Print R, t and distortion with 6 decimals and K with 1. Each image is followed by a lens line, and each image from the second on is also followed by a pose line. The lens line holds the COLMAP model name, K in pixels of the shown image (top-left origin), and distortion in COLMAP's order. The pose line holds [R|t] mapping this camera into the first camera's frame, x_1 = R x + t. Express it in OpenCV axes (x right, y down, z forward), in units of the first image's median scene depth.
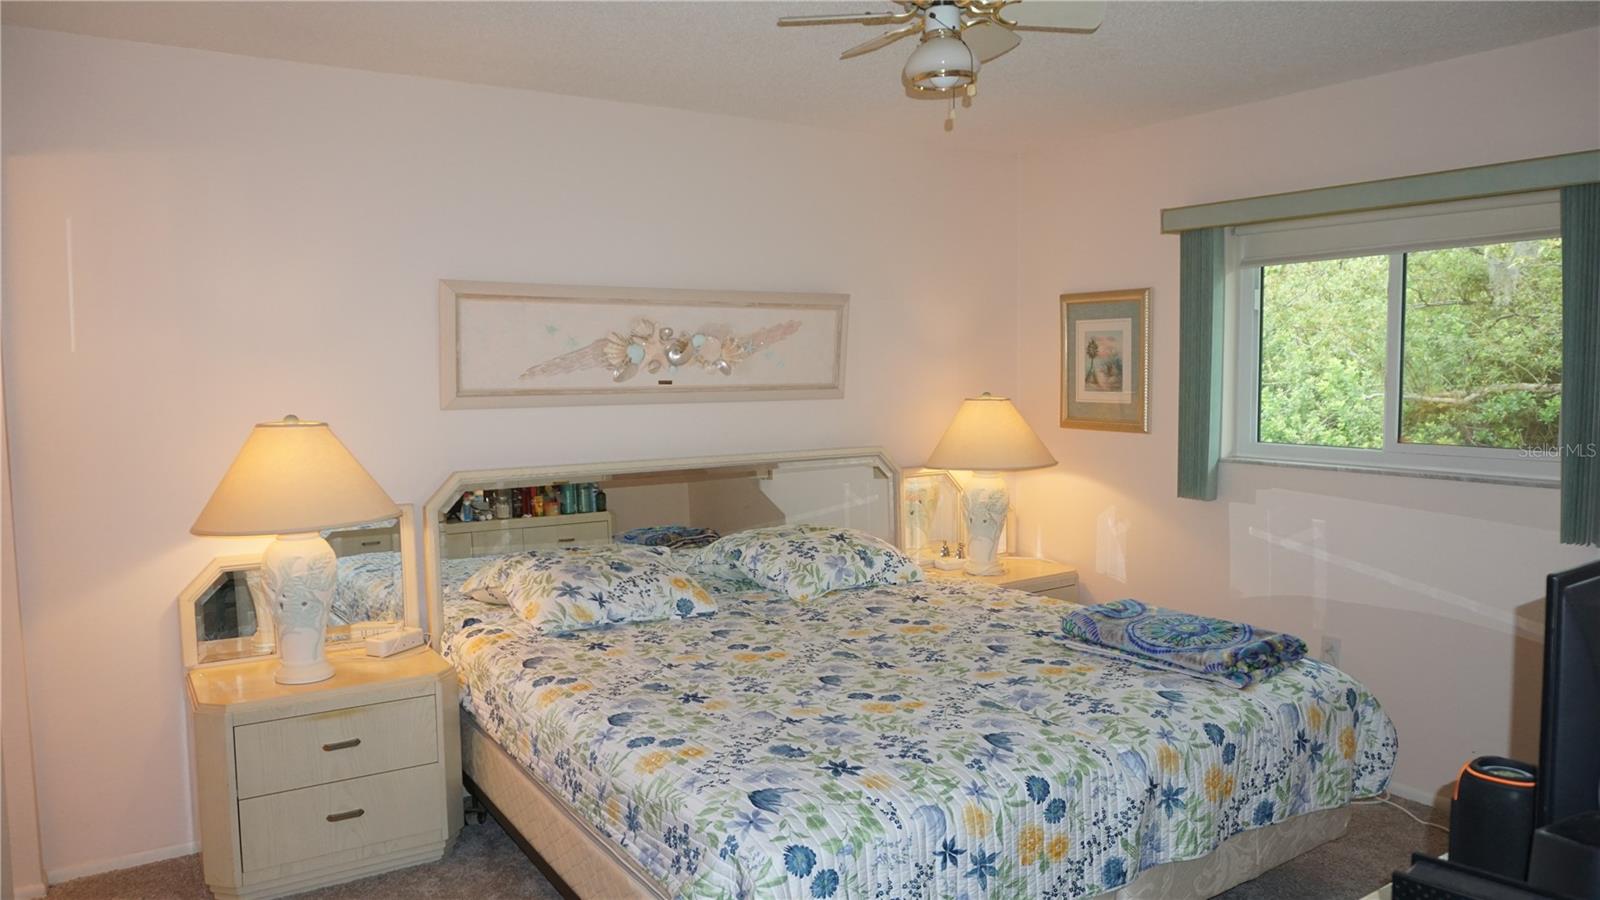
lens RADIAL K [[1103.6, 0, 806.3], [0, 1103.6, 459.1], [0, 0, 1]] dist [-0.048846, 0.031042]
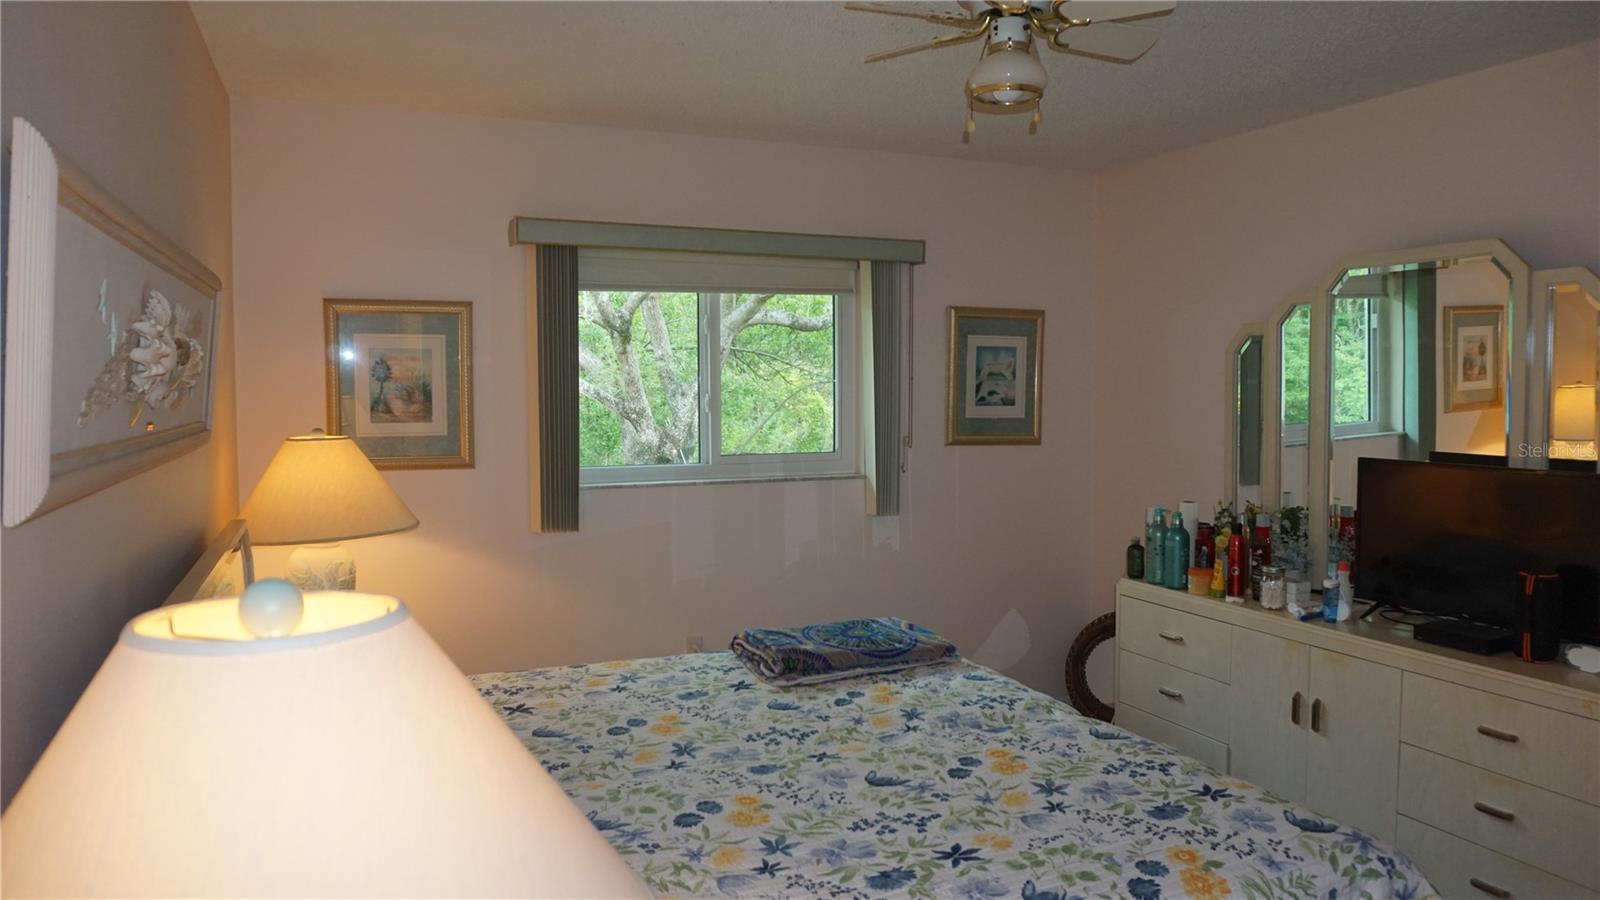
lens RADIAL K [[1103.6, 0, 806.4], [0, 1103.6, 431.2], [0, 0, 1]] dist [-0.048846, 0.031042]
pose [[0.164617, -0.029588, 0.985914, -0.703389], [0.089056, 0.995913, 0.015019, -0.060417], [-0.982329, 0.085329, 0.166579, 0.846218]]
